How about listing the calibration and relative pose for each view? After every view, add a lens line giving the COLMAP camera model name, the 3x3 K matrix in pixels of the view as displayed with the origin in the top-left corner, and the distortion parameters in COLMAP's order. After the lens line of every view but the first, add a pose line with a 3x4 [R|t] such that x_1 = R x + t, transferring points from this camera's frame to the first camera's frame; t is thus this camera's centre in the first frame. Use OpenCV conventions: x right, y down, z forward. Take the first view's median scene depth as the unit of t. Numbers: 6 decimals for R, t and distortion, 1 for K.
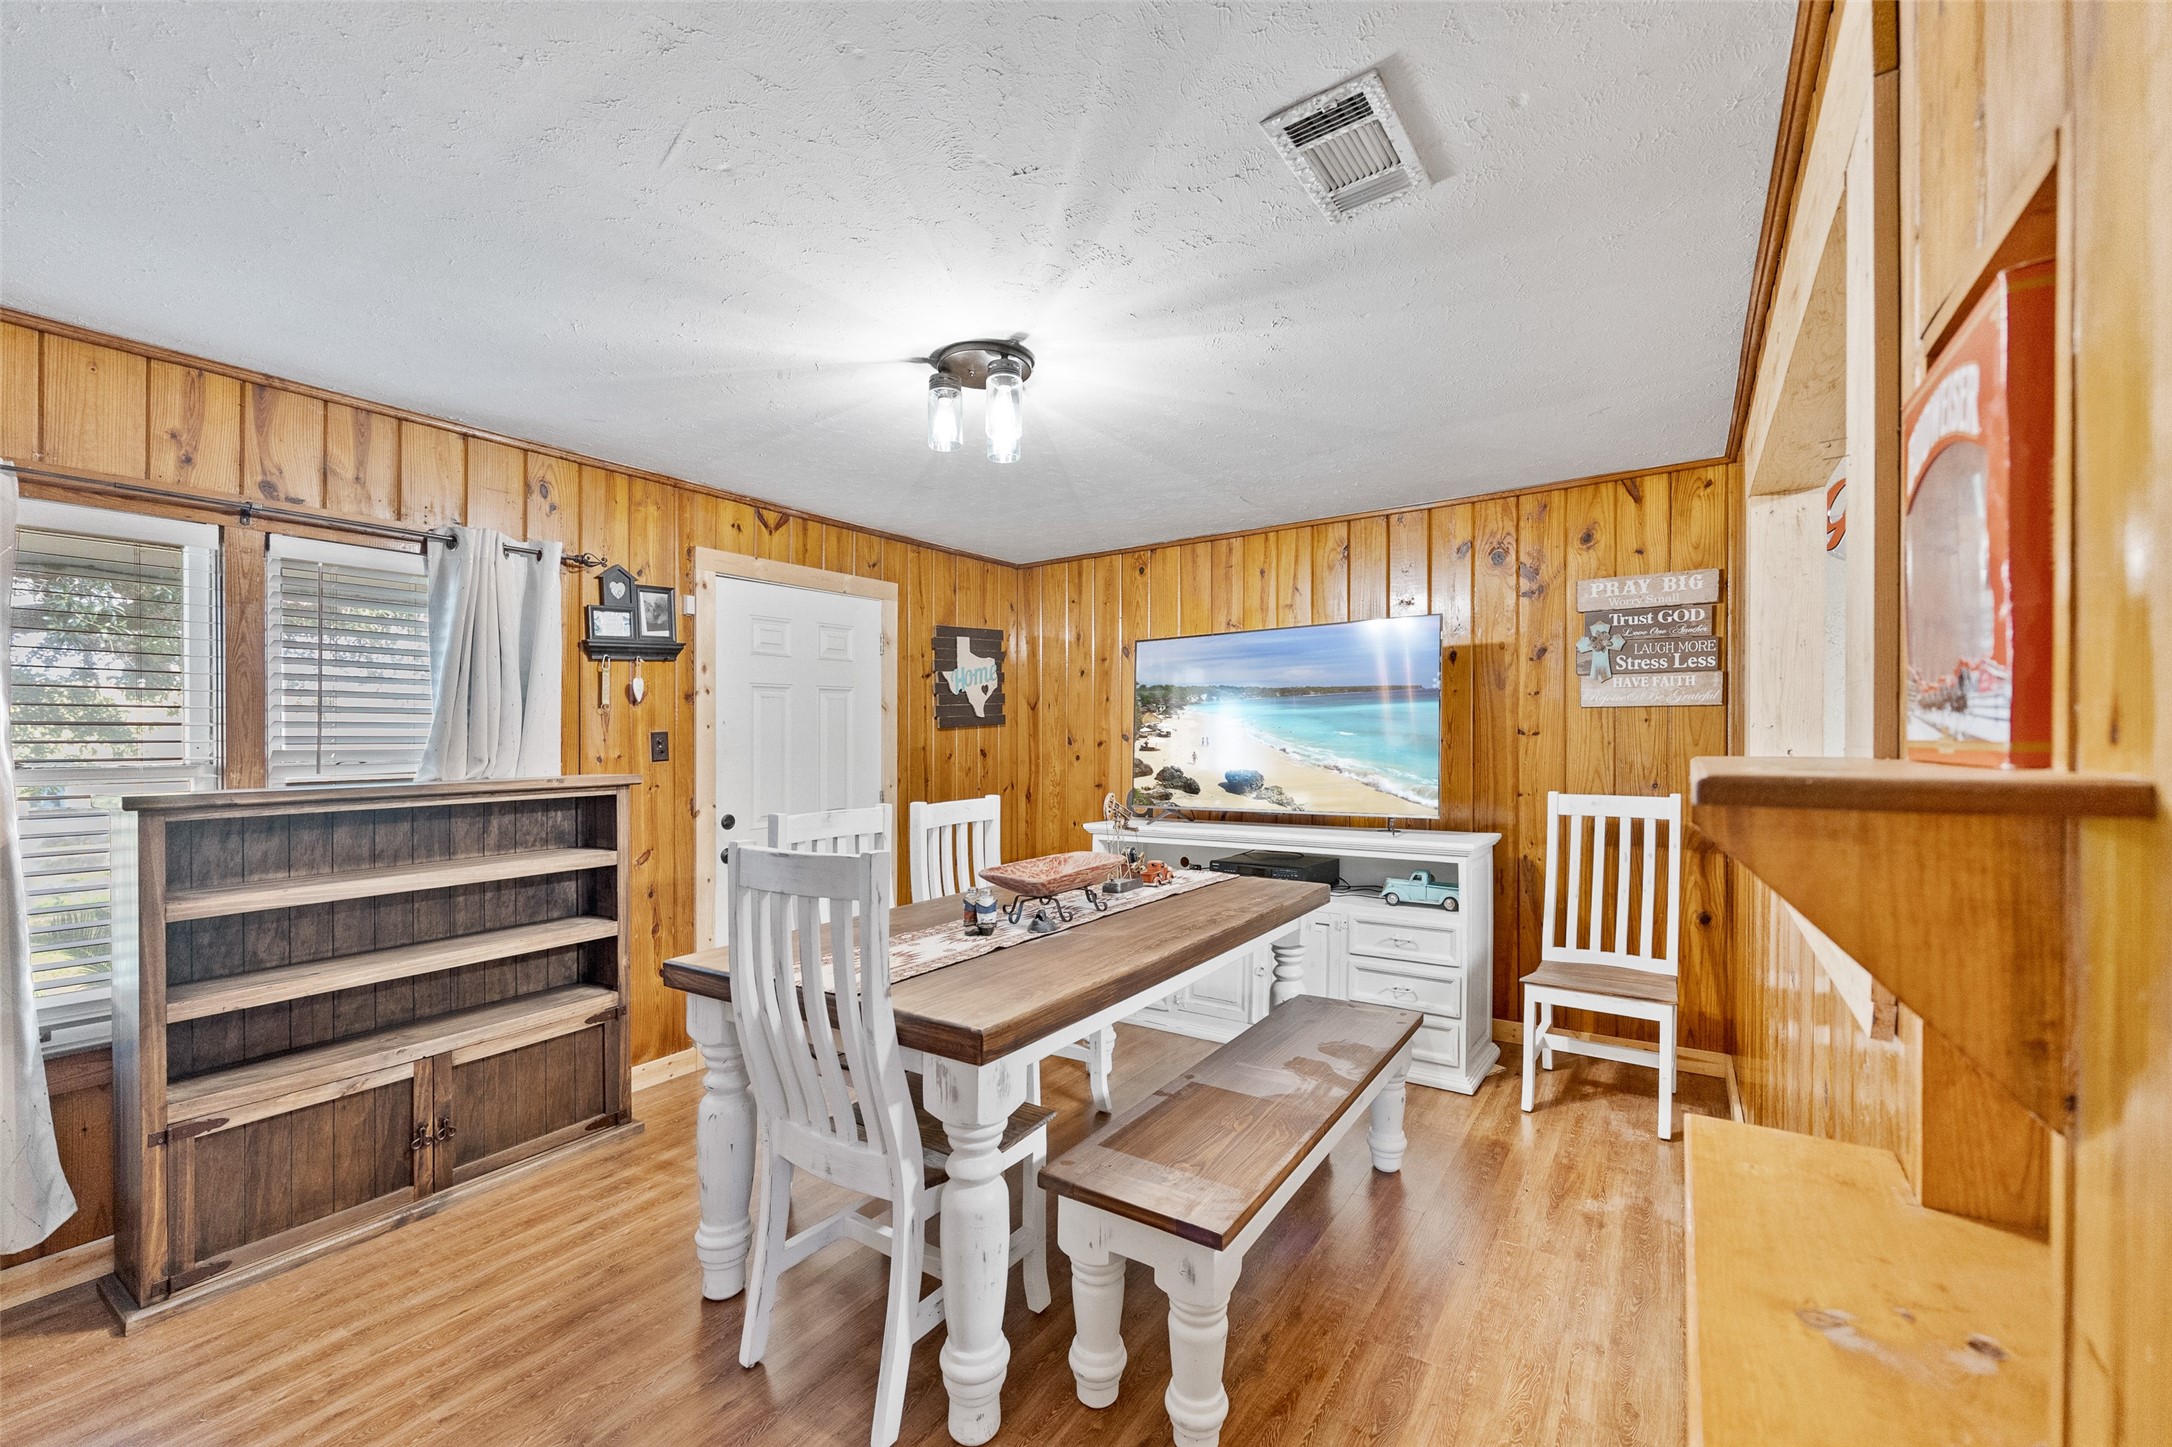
lens RADIAL K [[889.2, 0, 1086.0], [0, 889.2, 723.5], [0, 0, 1]] dist [0.000493, 0.000347]
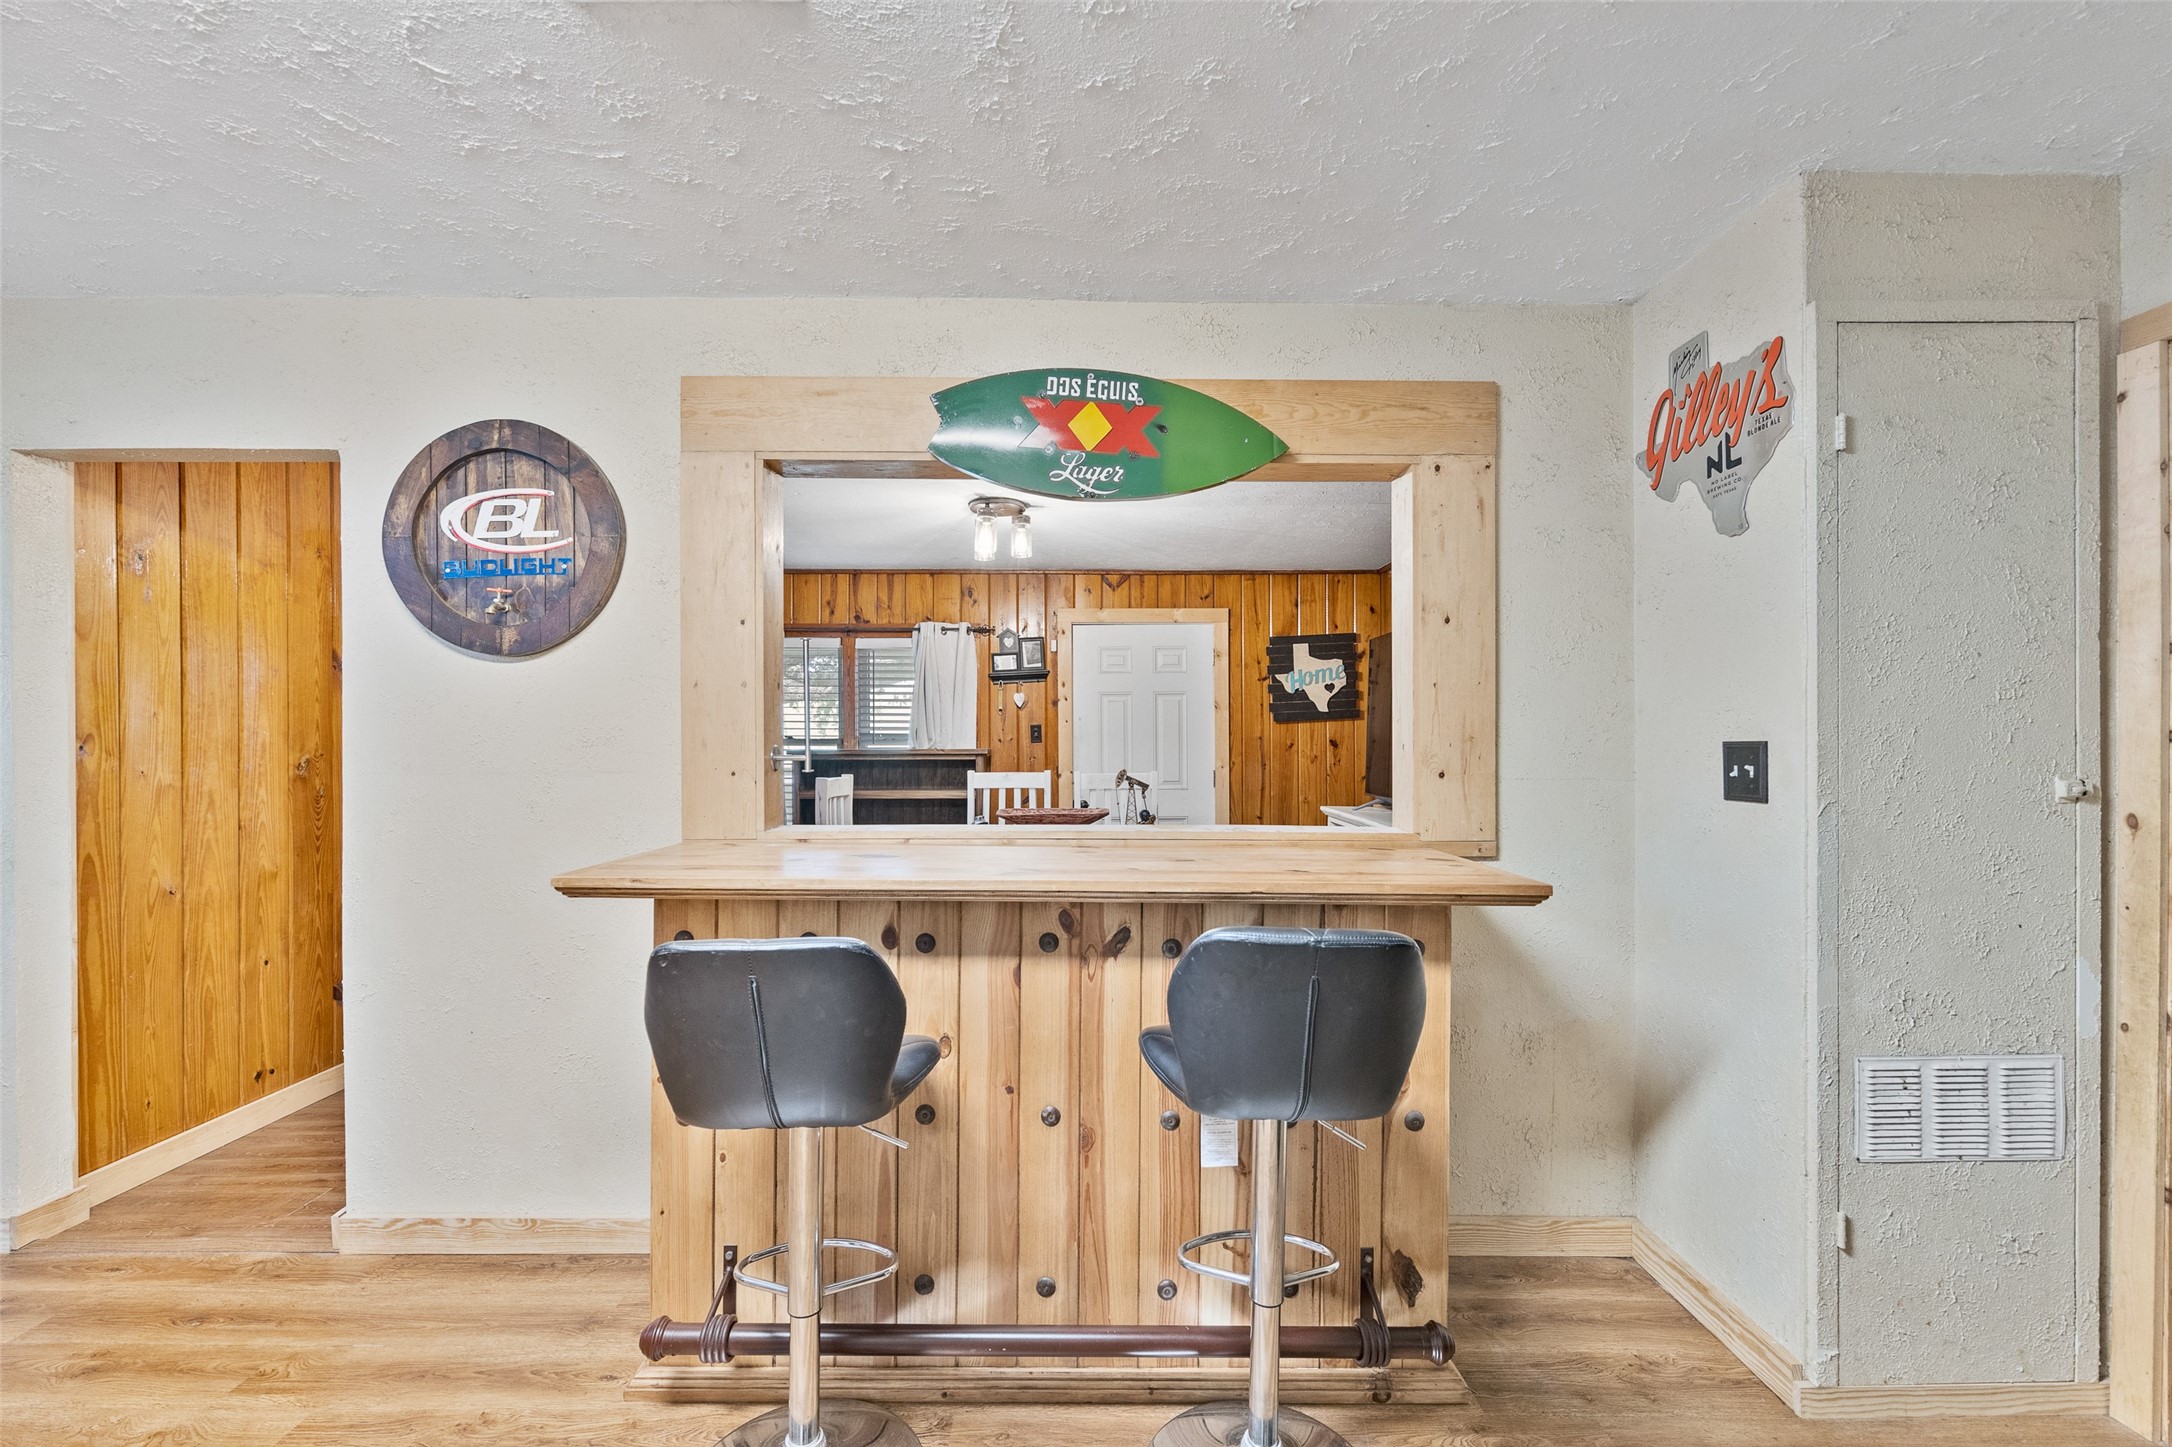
lens RADIAL K [[904.6, 0, 1093.8], [0, 904.6, 736.0], [0, 0, 1]] dist [-0.004153, 0.001648]
pose [[0.557012, 0.011049, -0.830431, 0.770423], [0.007878, 0.999796, 0.018586, -0.000140], [0.830467, -0.016894, 0.556812, 0.118154]]
